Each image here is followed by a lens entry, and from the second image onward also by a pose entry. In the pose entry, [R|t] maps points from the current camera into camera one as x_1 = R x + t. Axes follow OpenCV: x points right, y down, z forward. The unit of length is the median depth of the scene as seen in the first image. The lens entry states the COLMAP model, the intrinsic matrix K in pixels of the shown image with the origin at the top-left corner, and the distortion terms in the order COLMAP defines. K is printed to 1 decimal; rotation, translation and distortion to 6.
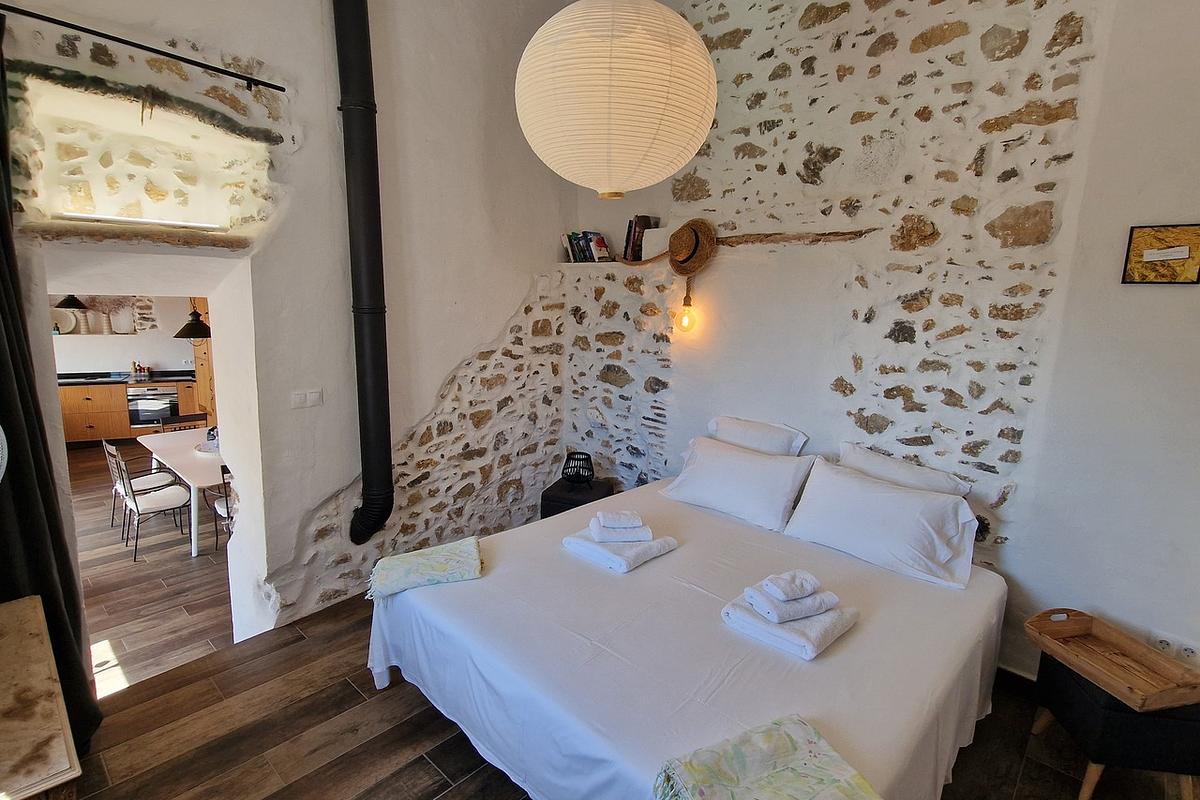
lens RADIAL K [[614.3, 0, 615.9], [0, 614.3, 384.3], [0, 0, 1]] dist [0.001701, 0.000983]
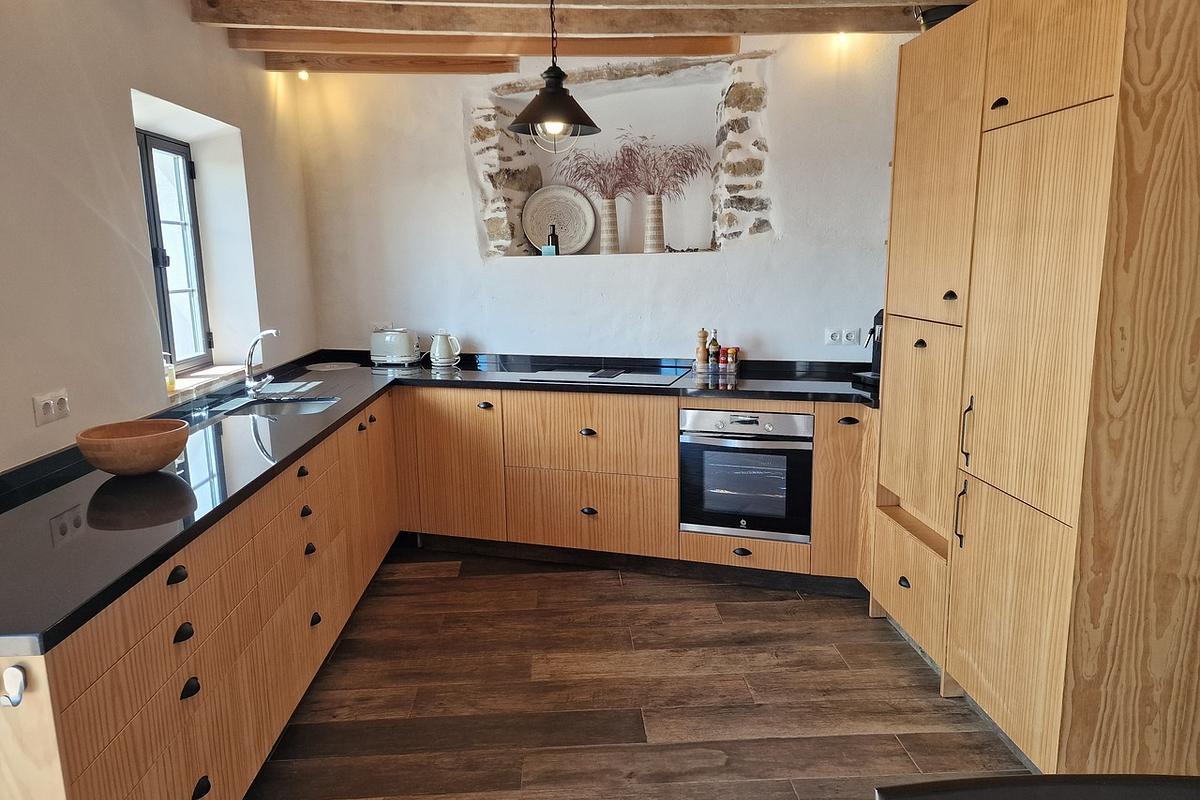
lens RADIAL K [[788.0, 0, 604.8], [0, 788.0, 406.7], [0, 0, 1]] dist [0.105457, -0.115754]
pose [[0.716217, 0.089092, -0.692167, -0.517028], [-0.081119, 0.995723, 0.044226, -0.009376], [0.693147, 0.024472, 0.720381, 0.648727]]
